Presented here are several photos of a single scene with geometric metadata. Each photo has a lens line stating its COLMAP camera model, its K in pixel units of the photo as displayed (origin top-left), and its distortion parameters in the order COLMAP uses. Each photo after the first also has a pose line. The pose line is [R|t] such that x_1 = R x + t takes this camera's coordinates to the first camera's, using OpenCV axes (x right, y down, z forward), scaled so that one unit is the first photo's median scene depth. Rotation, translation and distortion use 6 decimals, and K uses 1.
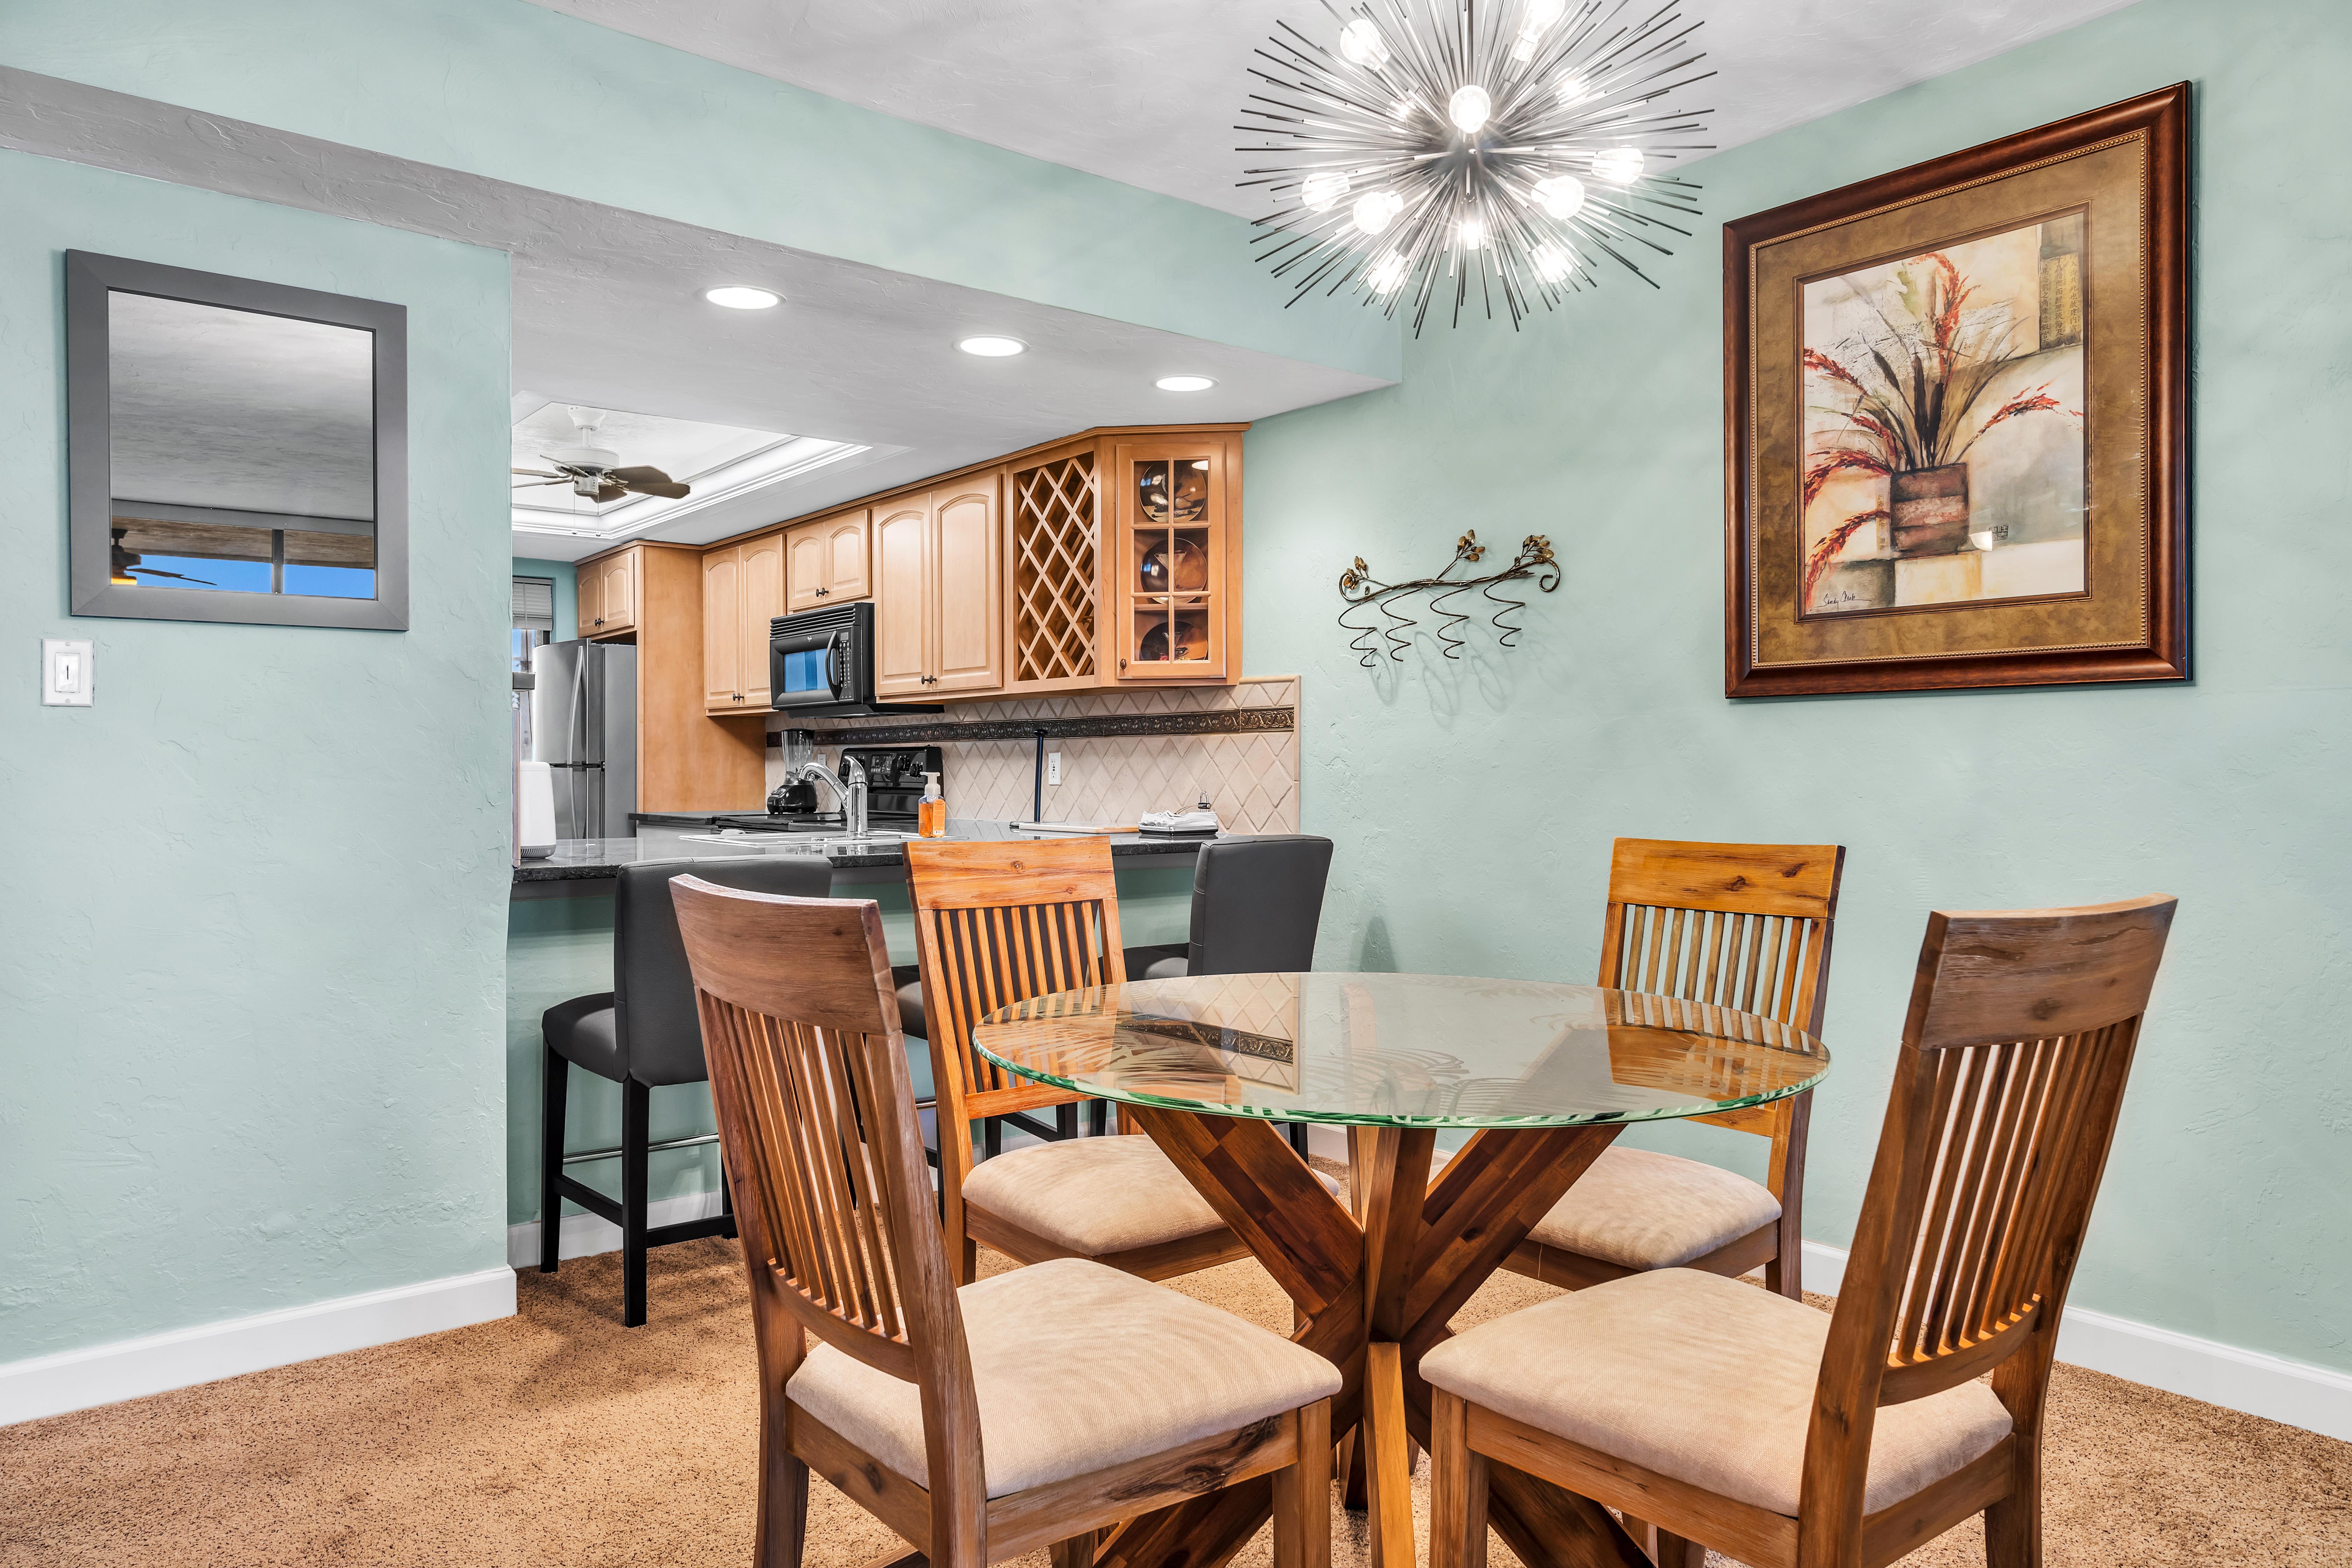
lens RADIAL K [[1528.7, 0, 1183.2], [0, 1528.7, 772.5], [0, 0, 1]] dist [0.008301, 0.001419]
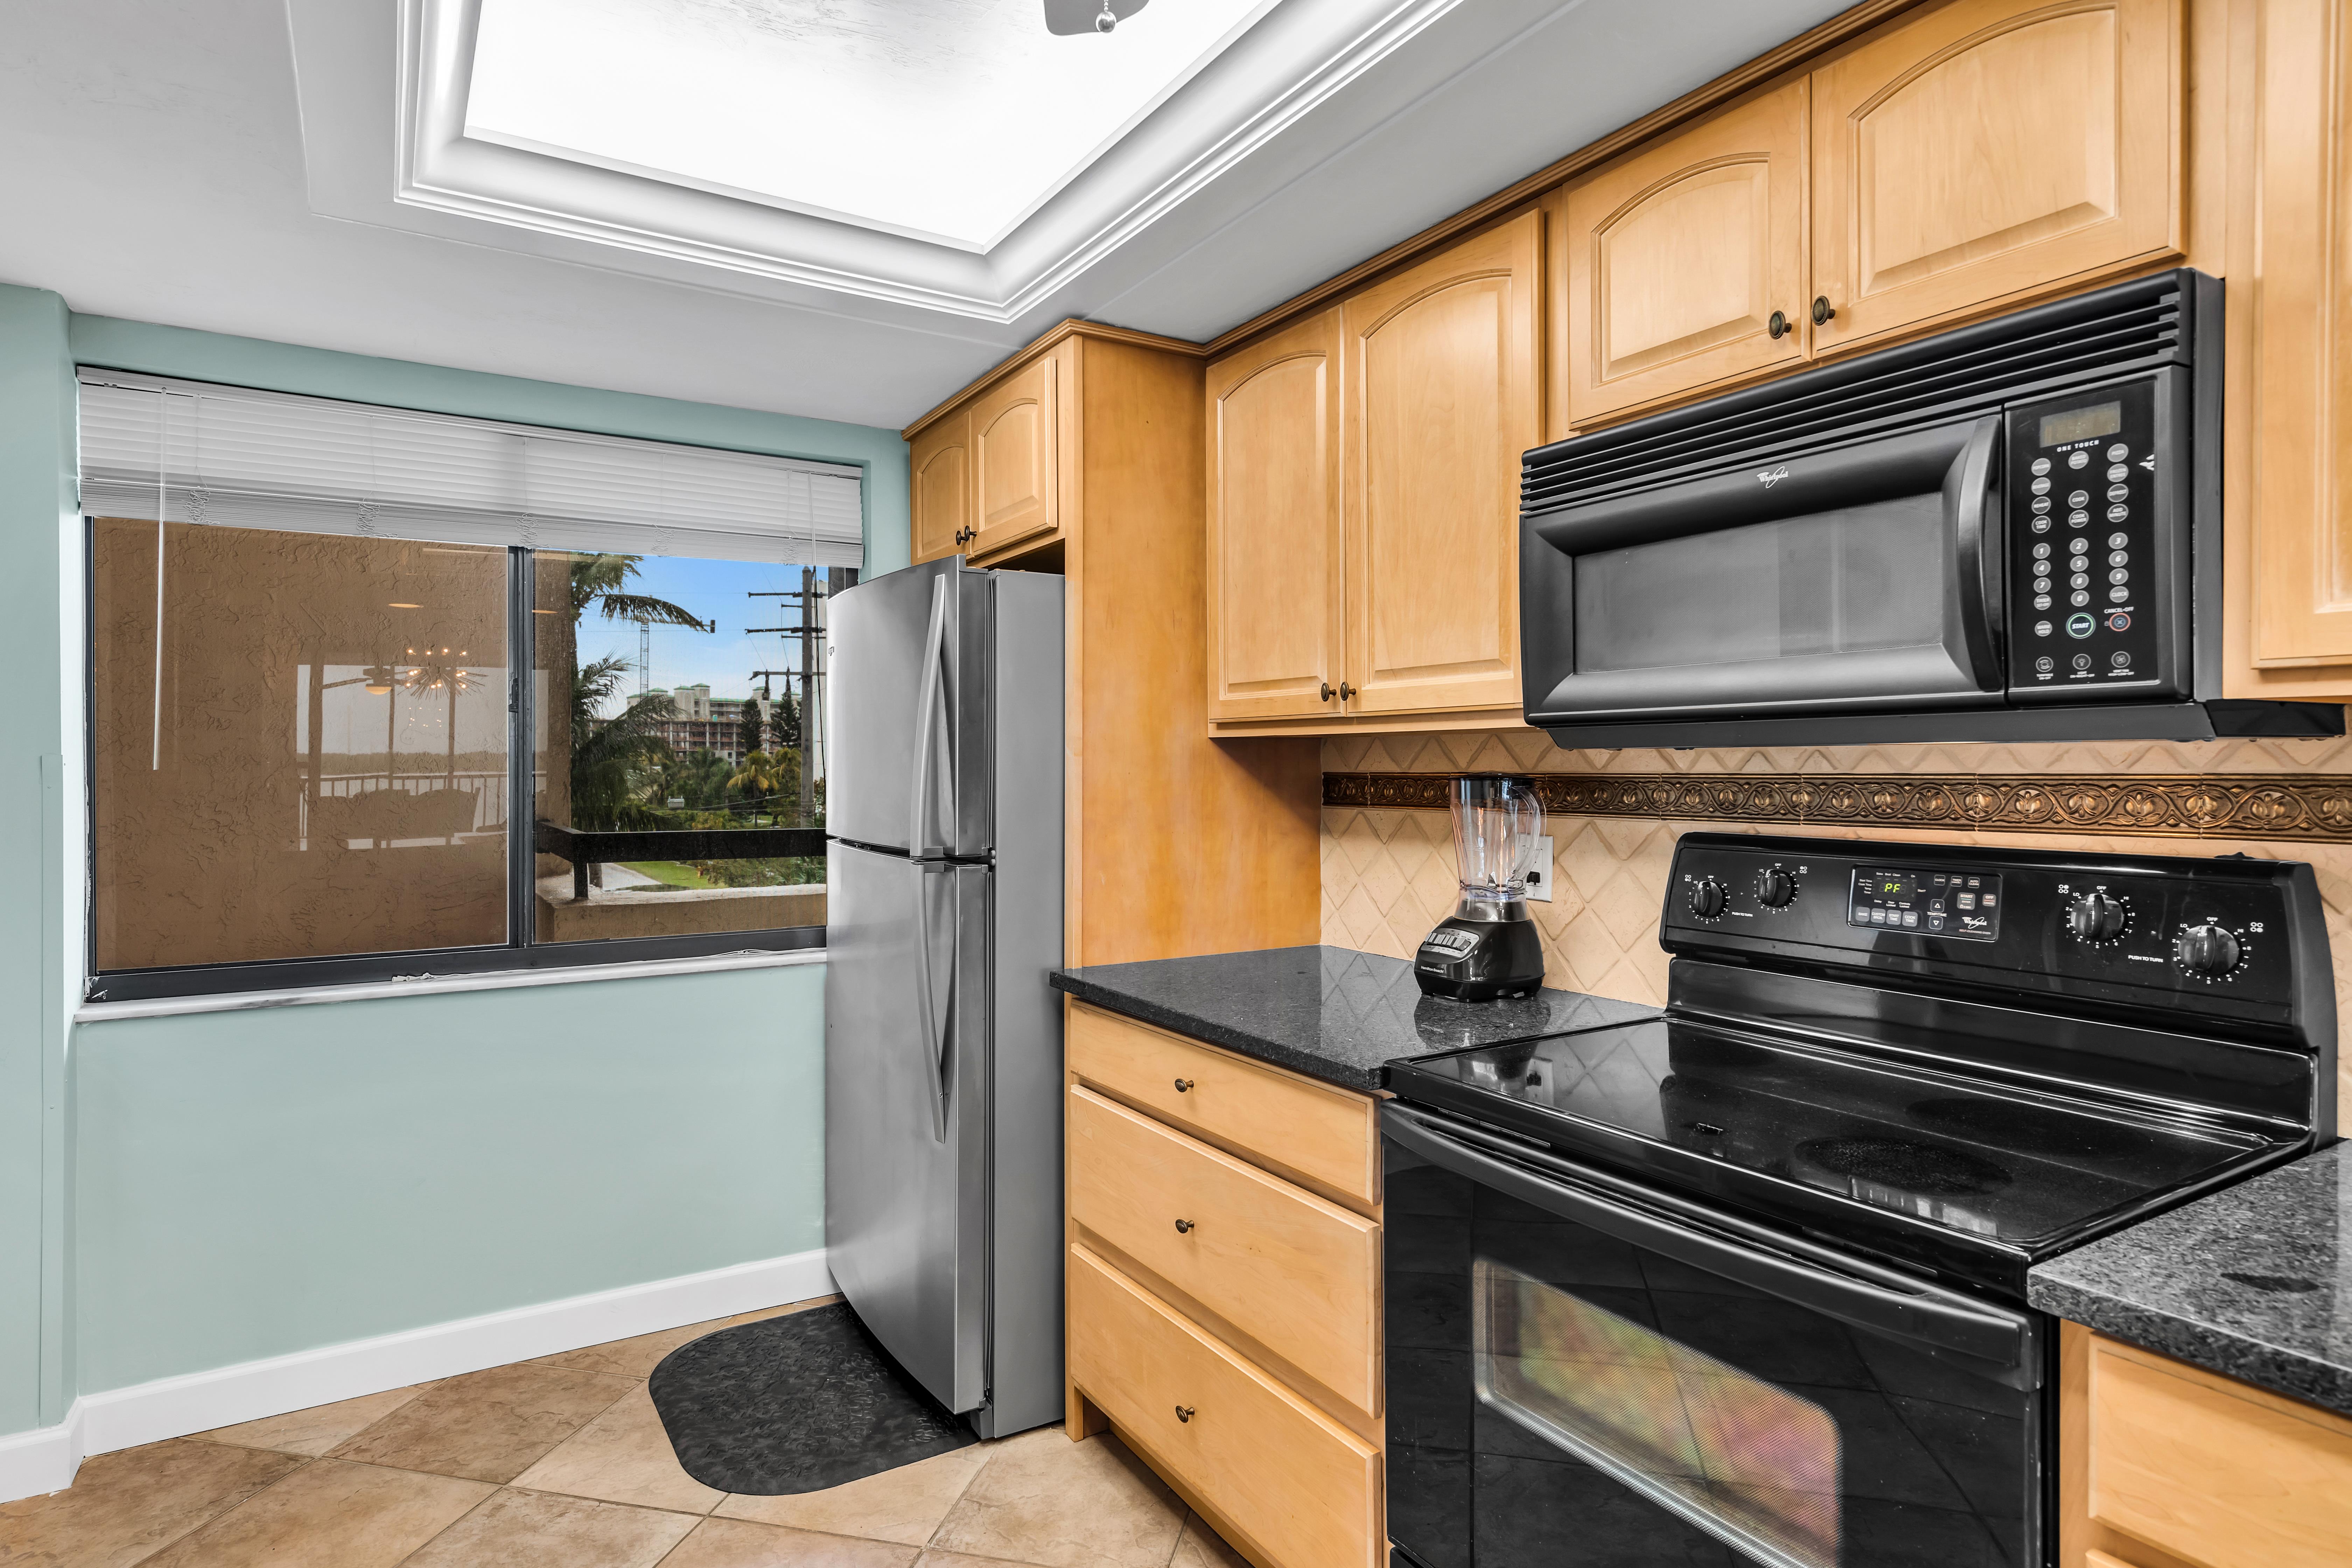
lens RADIAL K [[1266.5, 0, 1179.3], [0, 1266.5, 770.0], [0, 0, 1]] dist [0.002256, -0.000766]
pose [[0.993056, 0.000080, -0.117642, -0.427411], [0.000067, 0.999999, 0.001247, -0.043317], [0.117642, -0.001247, 0.993055, 0.983543]]
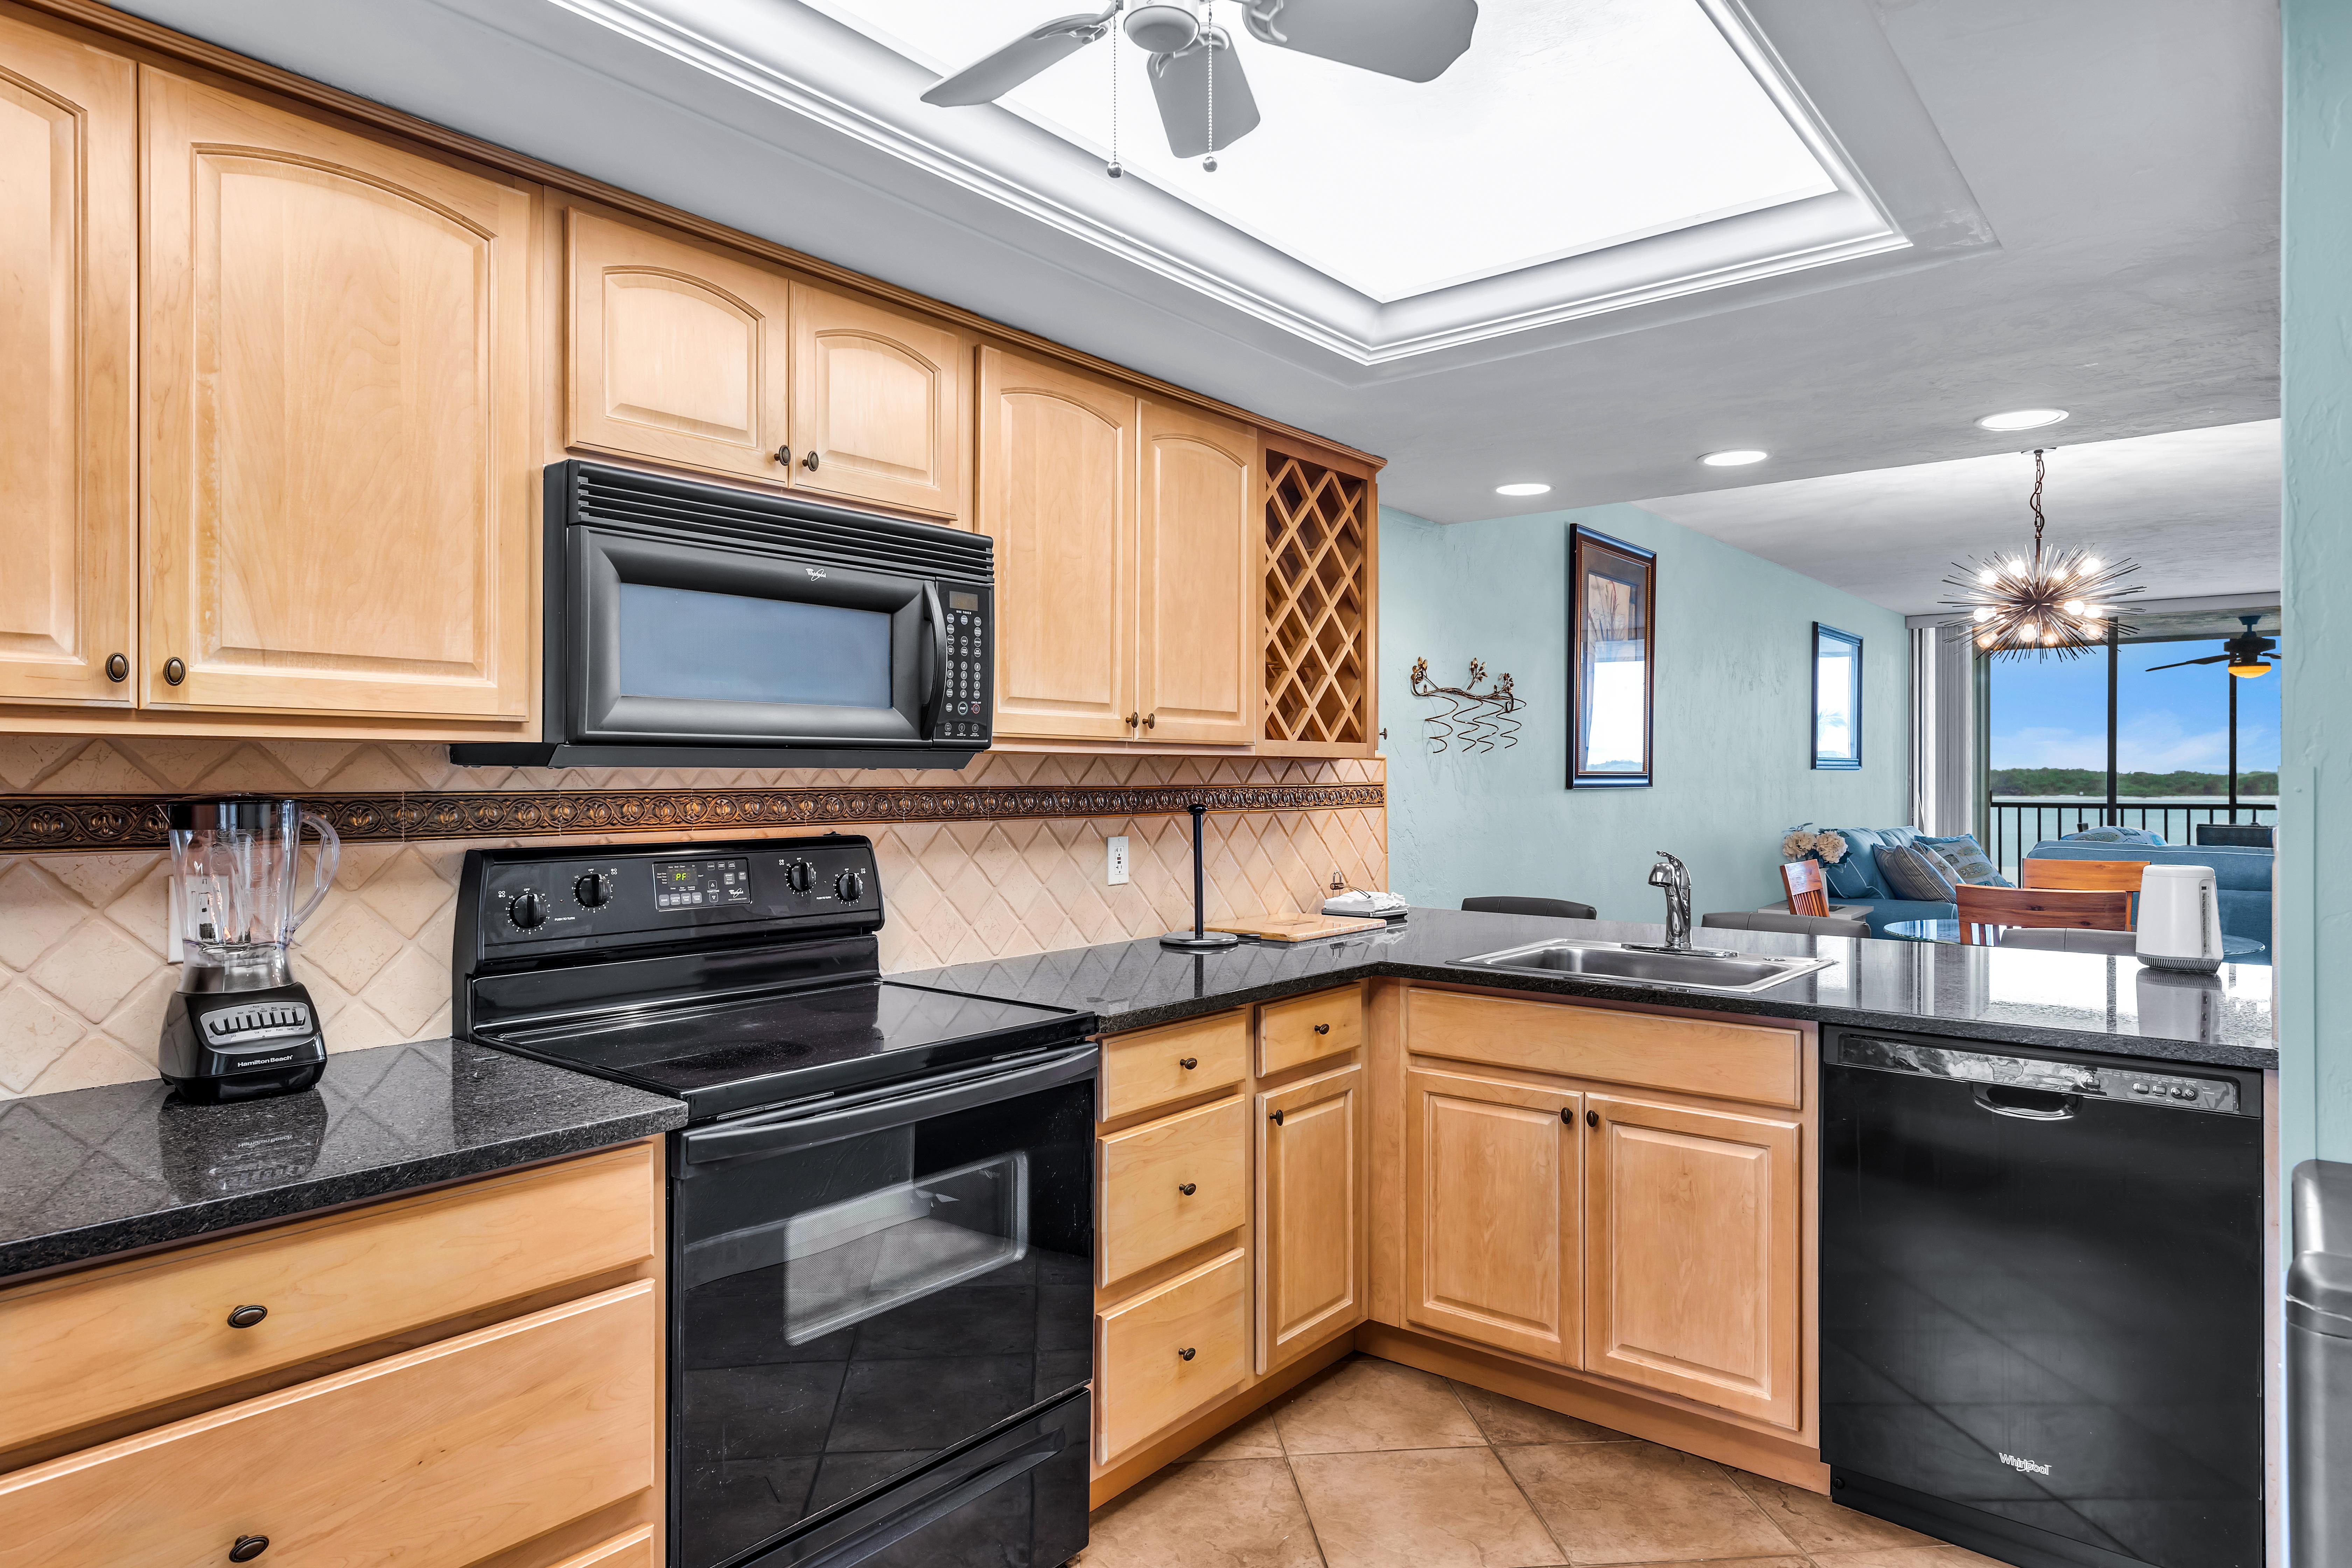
lens RADIAL K [[1378.8, 0, 1179.9], [0, 1378.8, 773.9], [0, 0, 1]] dist [0.004524, 0.000129]
pose [[-0.216169, 0.002405, 0.976353, -0.795744], [0.001081, 0.999997, -0.002223, -0.046001], [-0.976355, 0.000575, -0.216171, 1.285275]]
